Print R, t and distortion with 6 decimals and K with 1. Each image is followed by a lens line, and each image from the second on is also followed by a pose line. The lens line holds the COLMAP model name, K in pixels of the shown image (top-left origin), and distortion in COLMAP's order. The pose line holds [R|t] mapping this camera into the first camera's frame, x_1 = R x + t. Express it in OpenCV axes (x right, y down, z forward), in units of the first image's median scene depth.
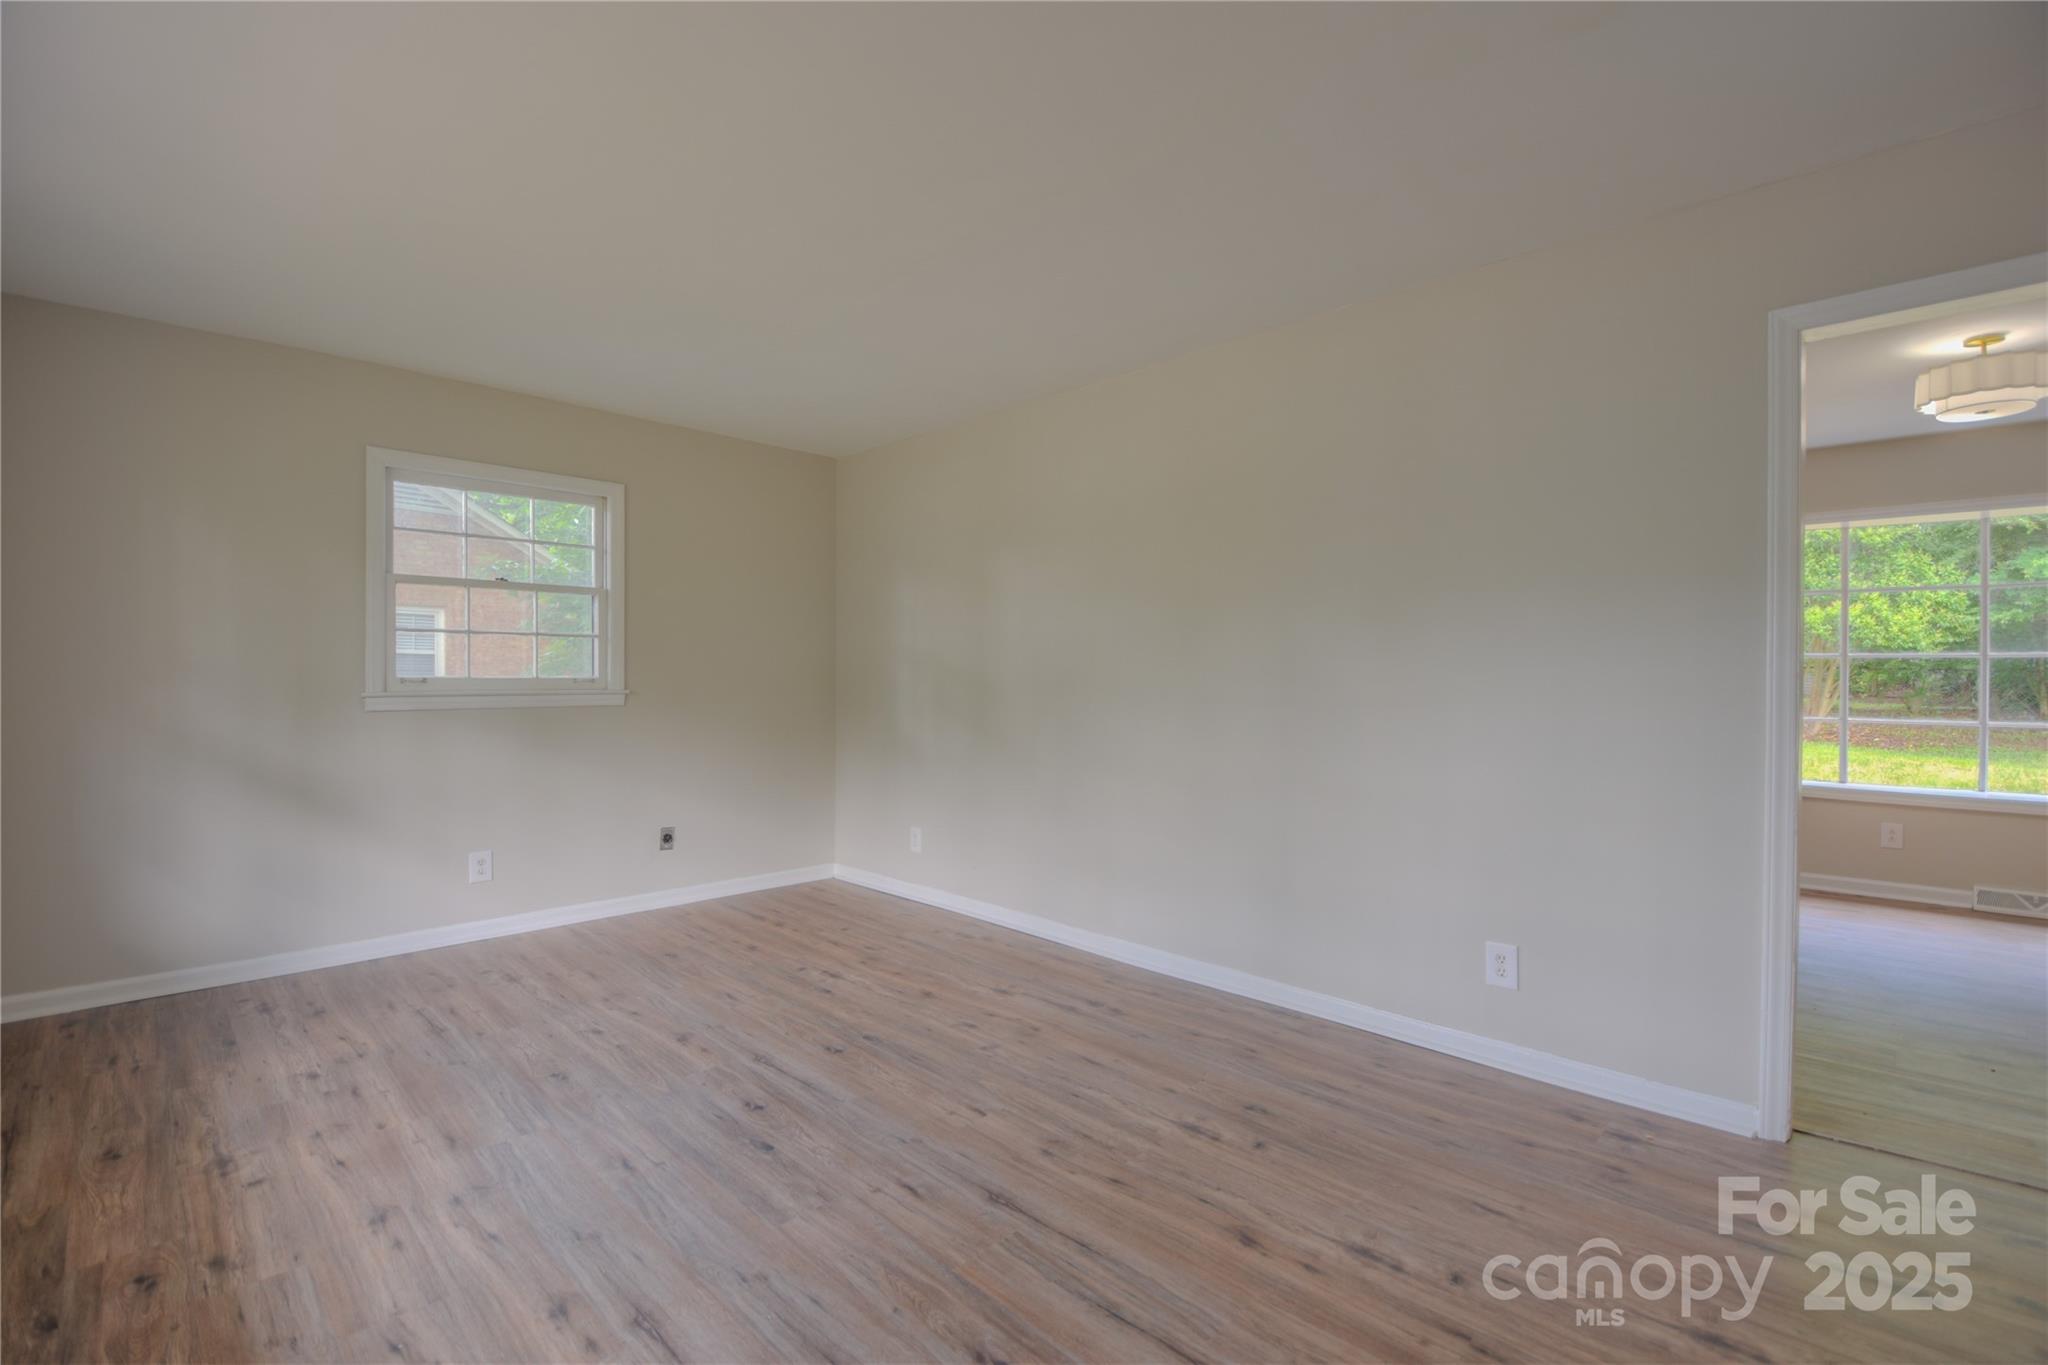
lens RADIAL K [[900.0, 0, 1038.2], [0, 900.0, 683.3], [0, 0, 1]] dist [0.003599, -0.013324]
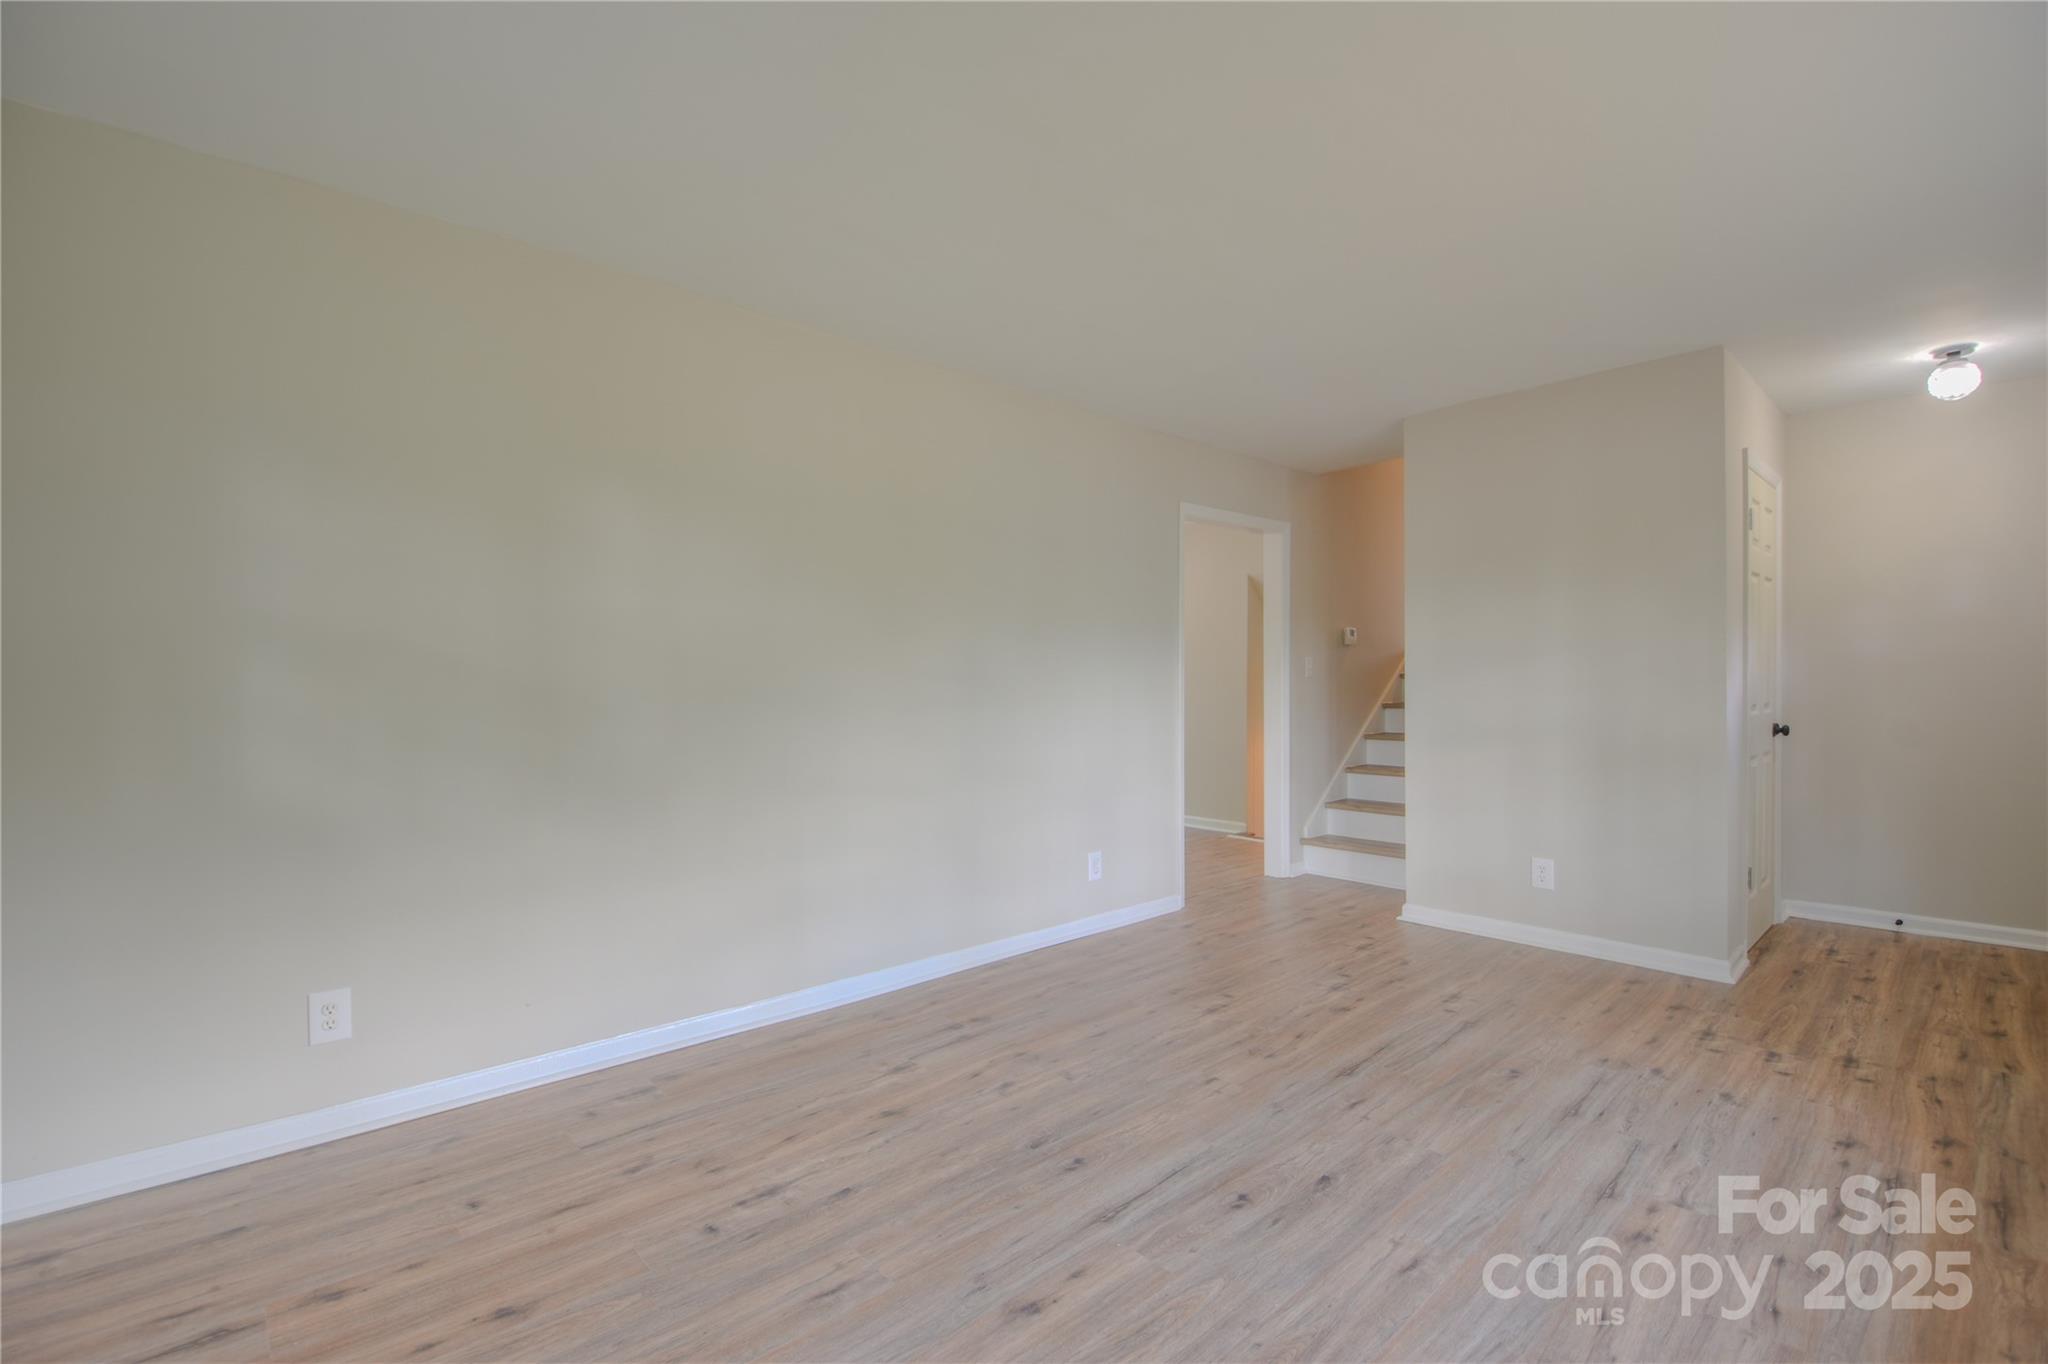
lens RADIAL K [[900.0, 0, 1016.7], [0, 900.0, 678.2], [0, 0, 1]] dist [0.003599, -0.013324]
pose [[0.059962, 0.000747, 0.998200, -0.995041], [0.008651, 0.999962, -0.001268, -0.008772], [-0.998163, 0.008712, 0.059954, 0.995295]]
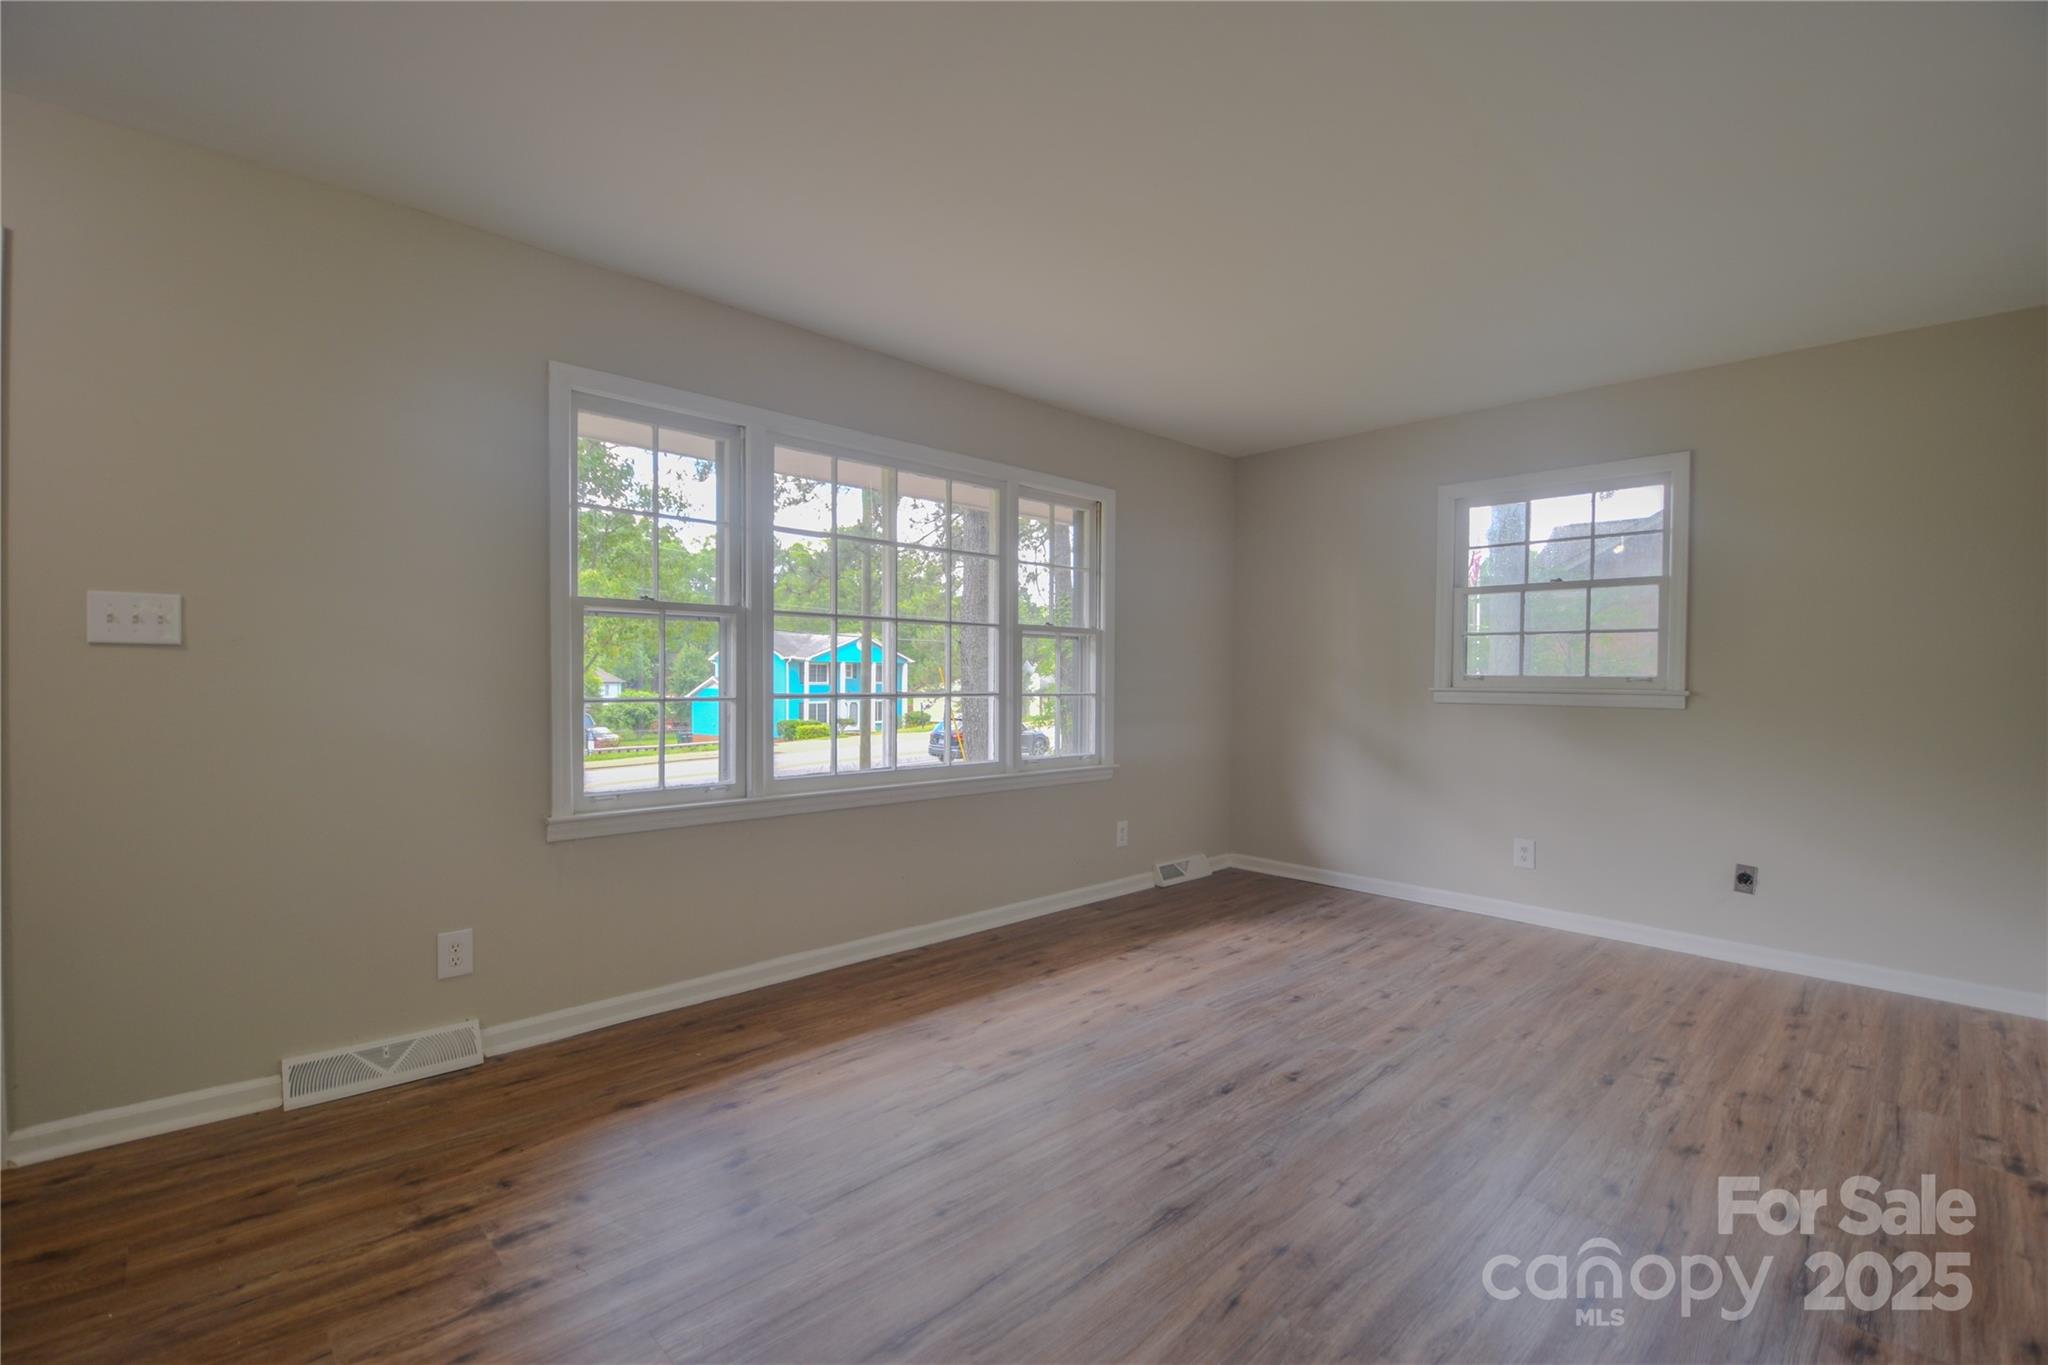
lens RADIAL K [[900.0, 0, 1015.9], [0, 900.0, 690.8], [0, 0, 1]] dist [0.003599, -0.013324]
pose [[-0.037241, 0.019776, -0.999111, 0.645237], [-0.015762, 0.999668, 0.020375, -0.000836], [0.999182, 0.016507, -0.036917, 0.609245]]
